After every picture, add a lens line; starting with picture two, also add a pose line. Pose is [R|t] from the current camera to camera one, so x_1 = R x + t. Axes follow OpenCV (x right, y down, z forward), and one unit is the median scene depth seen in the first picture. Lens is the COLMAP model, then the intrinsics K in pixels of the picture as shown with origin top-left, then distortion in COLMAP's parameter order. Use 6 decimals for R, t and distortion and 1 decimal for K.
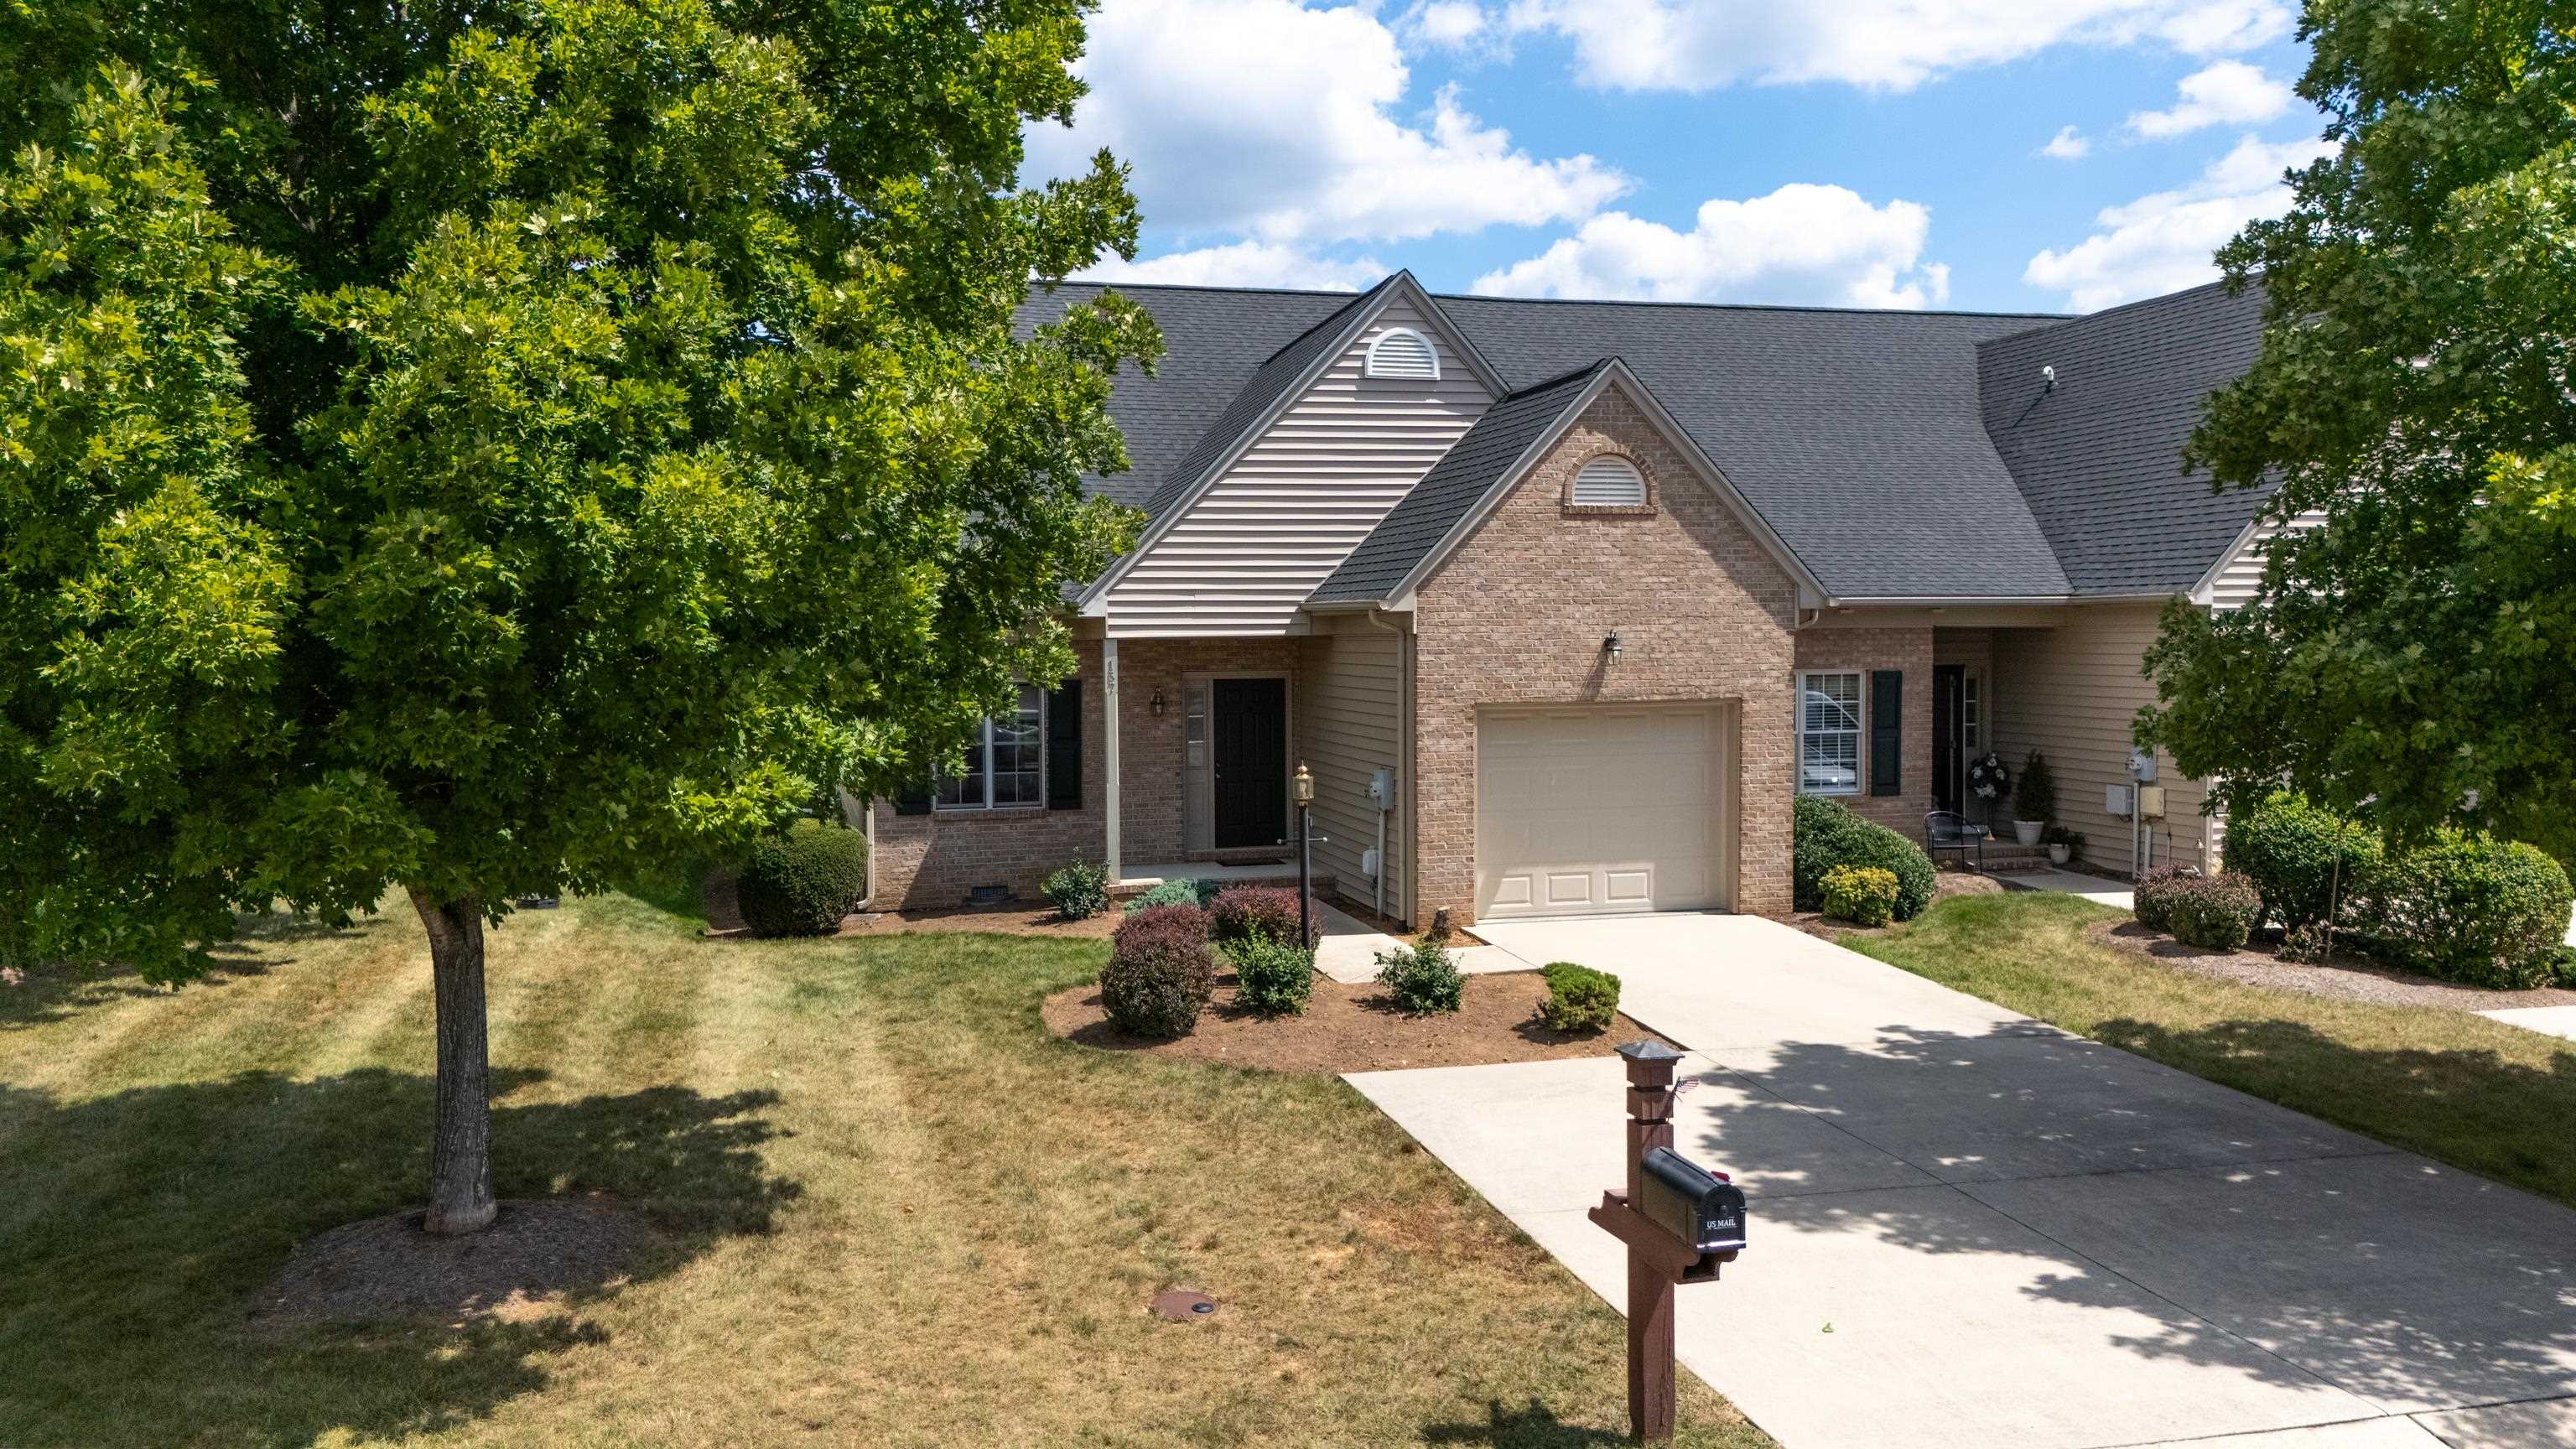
lens RADIAL K [[1910.1, 0, 1274.5], [0, 1910.1, 758.4], [0, 0, 1]] dist [0.070779, -0.063385]
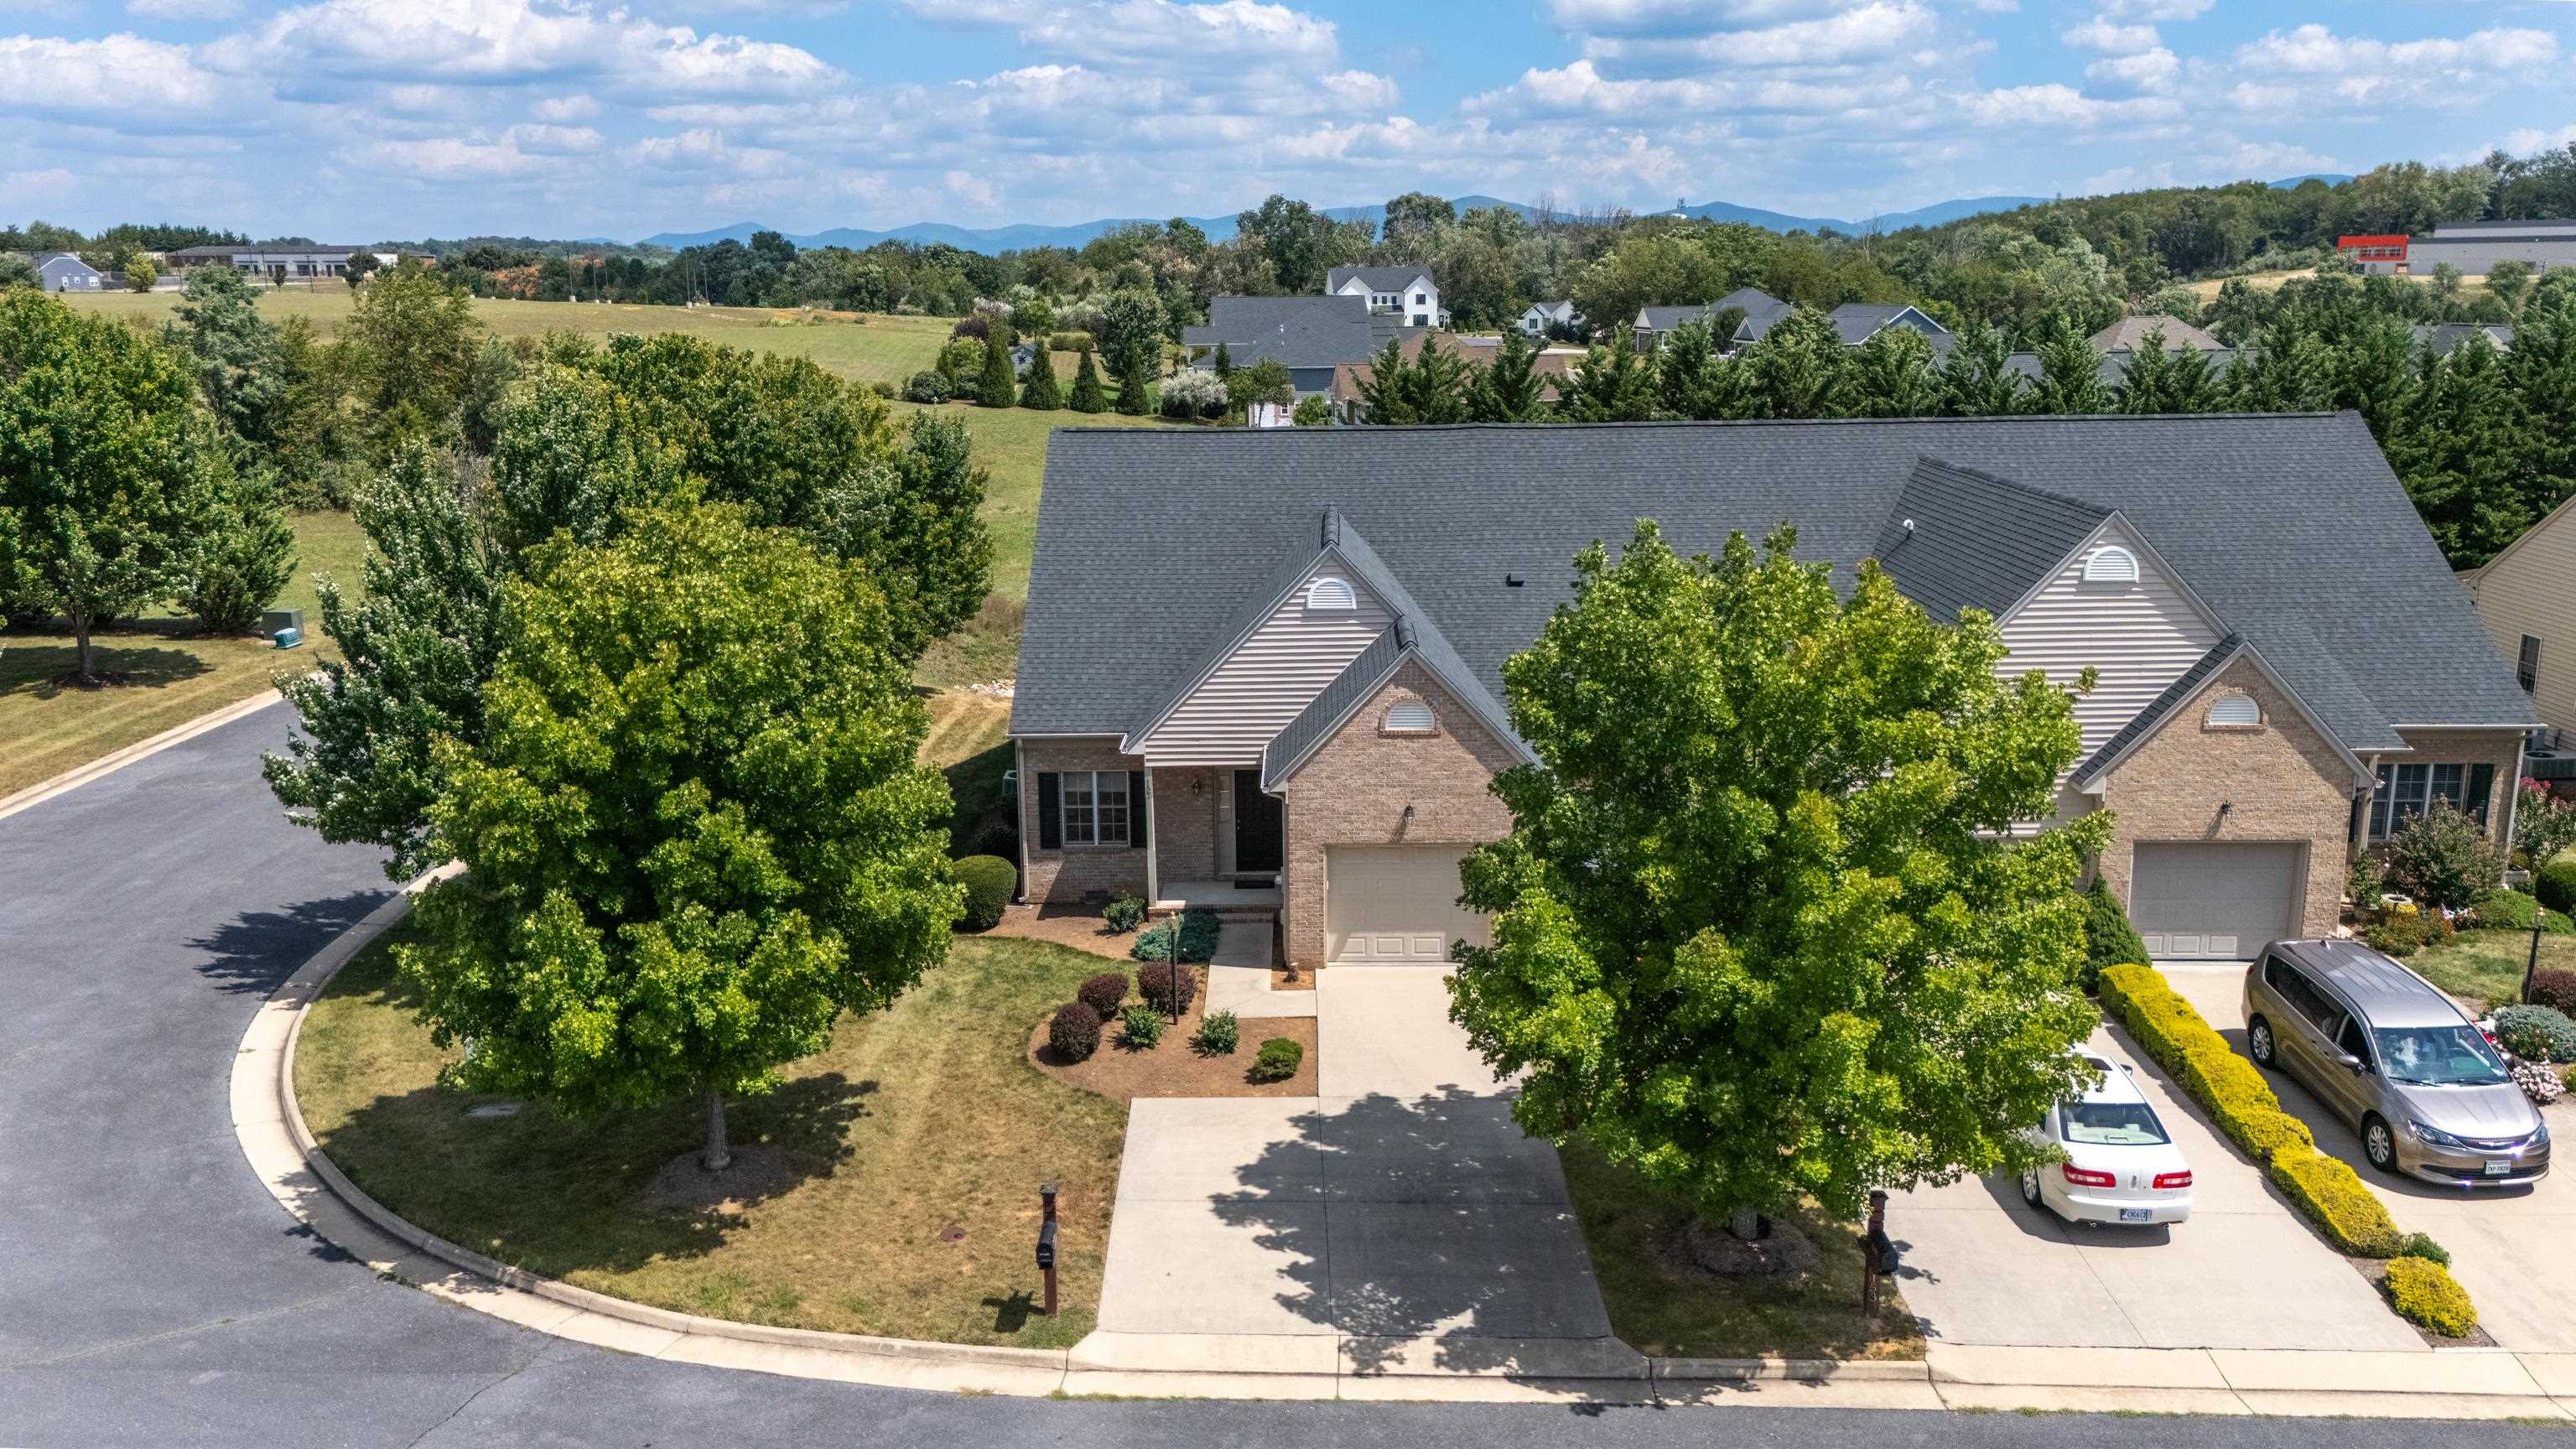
lens RADIAL K [[1986.8, 0, 1280.2], [0, 1986.8, 728.7], [0, 0, 1]] dist [0.067620, -0.050971]
pose [[0.965616, 0.057875, -0.253450, 0.501051], [-0.015762, 0.986145, 0.165134, -0.414163], [0.259495, -0.155461, 0.953149, -0.671564]]
